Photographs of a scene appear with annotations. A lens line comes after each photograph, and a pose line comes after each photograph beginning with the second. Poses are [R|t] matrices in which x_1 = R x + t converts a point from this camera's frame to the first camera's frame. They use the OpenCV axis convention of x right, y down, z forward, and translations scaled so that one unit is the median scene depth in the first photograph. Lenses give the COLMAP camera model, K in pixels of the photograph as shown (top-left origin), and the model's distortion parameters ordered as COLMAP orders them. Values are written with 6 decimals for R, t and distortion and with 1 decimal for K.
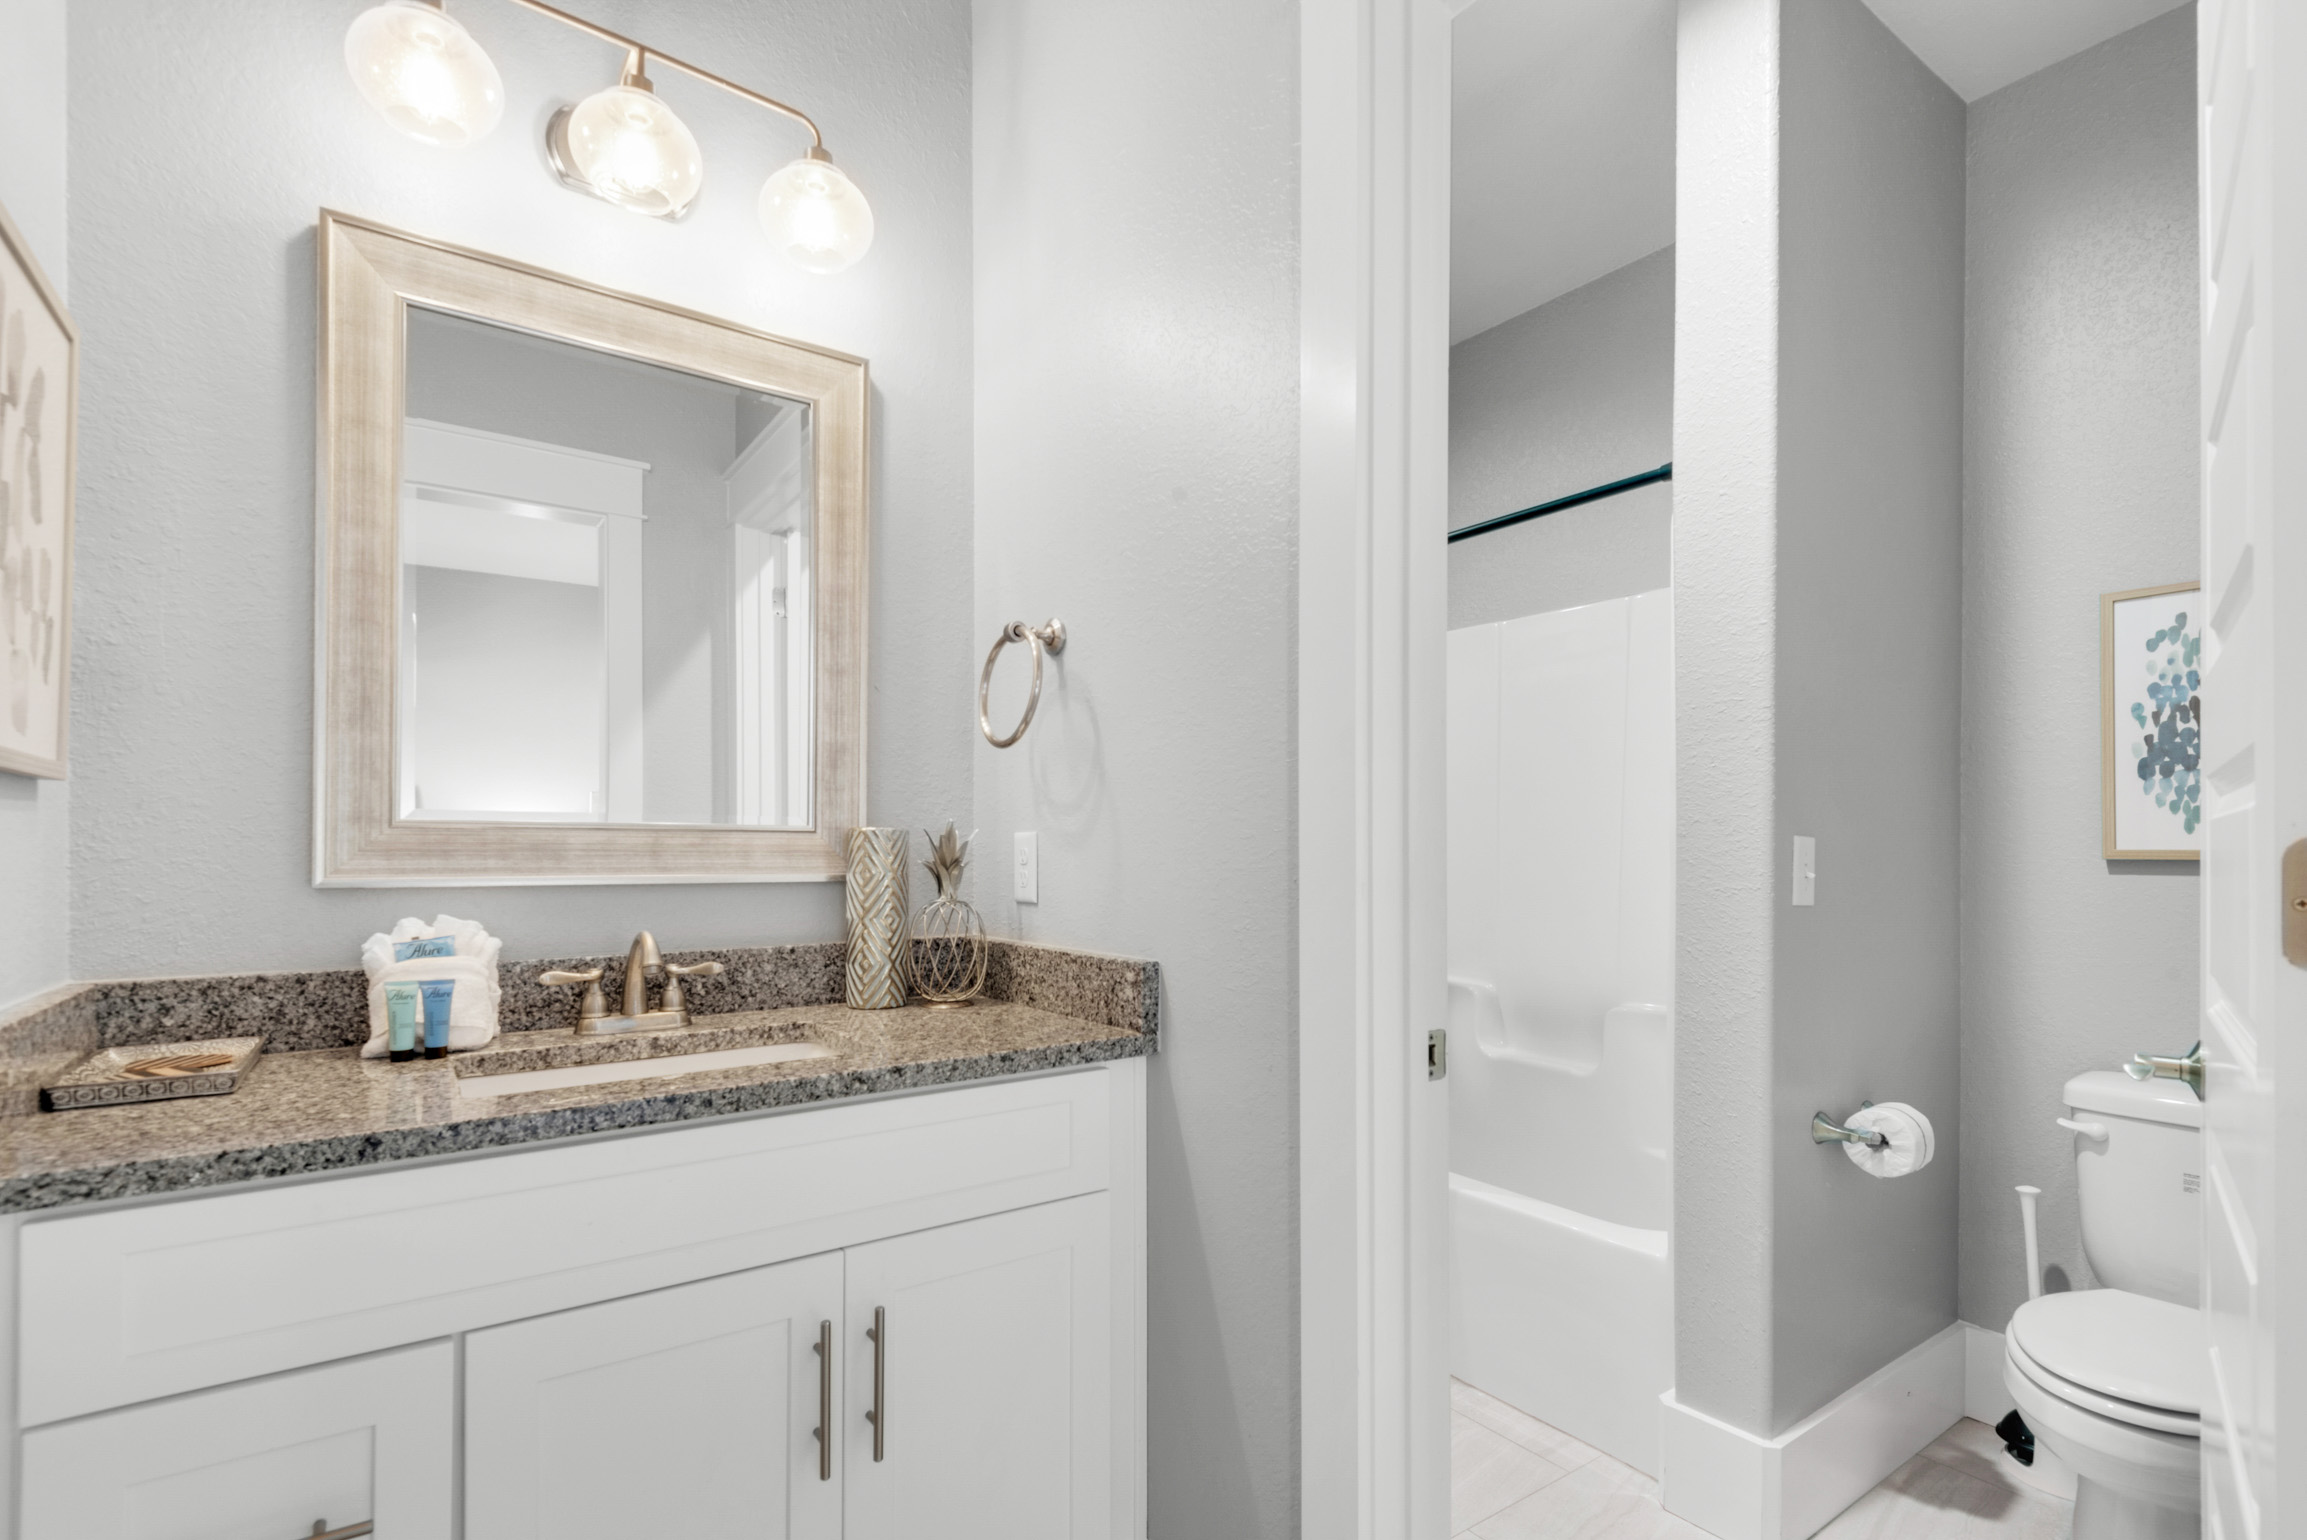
lens RADIAL K [[1042.3, 0, 1157.6], [0, 1042.3, 860.2], [0, 0, 1]] dist [0.010754, -0.000174]
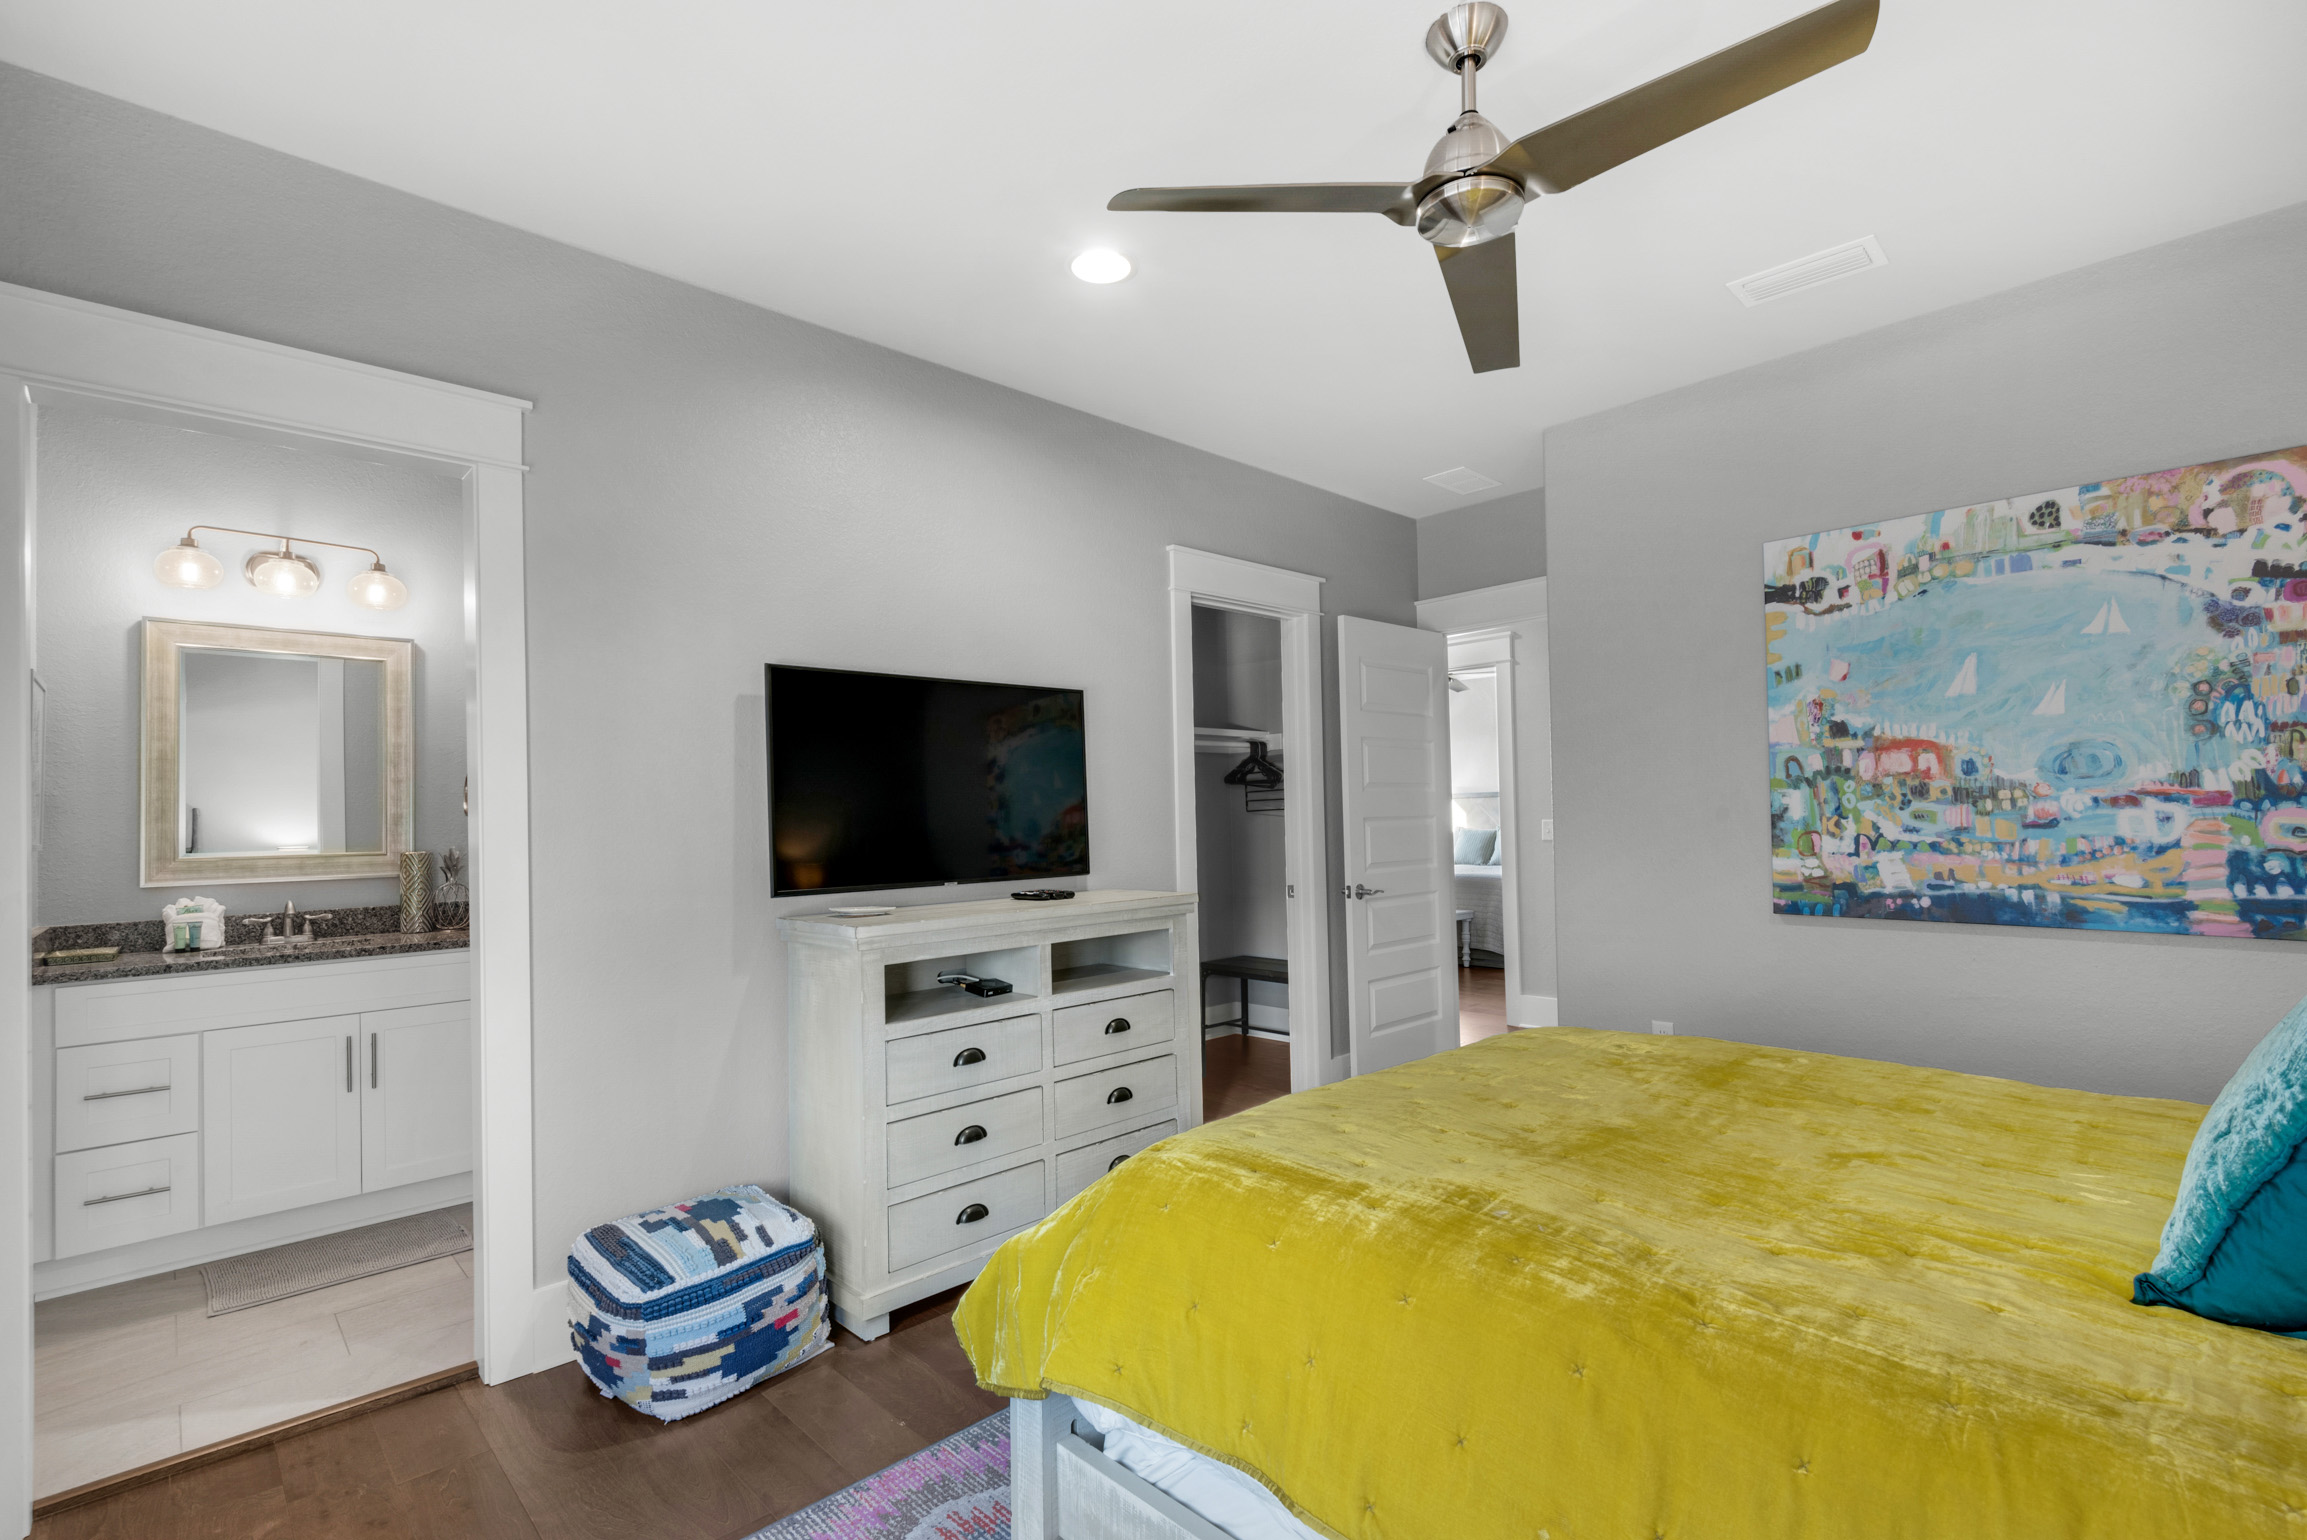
lens RADIAL K [[1042.3, 0, 1142.2], [0, 1042.3, 808.7], [0, 0, 1]] dist [0.010754, -0.000174]
pose [[0.992941, -0.018477, 0.117157, 1.228129], [0.020185, 0.999706, -0.013411, -0.076434], [-0.116875, 0.015682, 0.993023, -1.706368]]
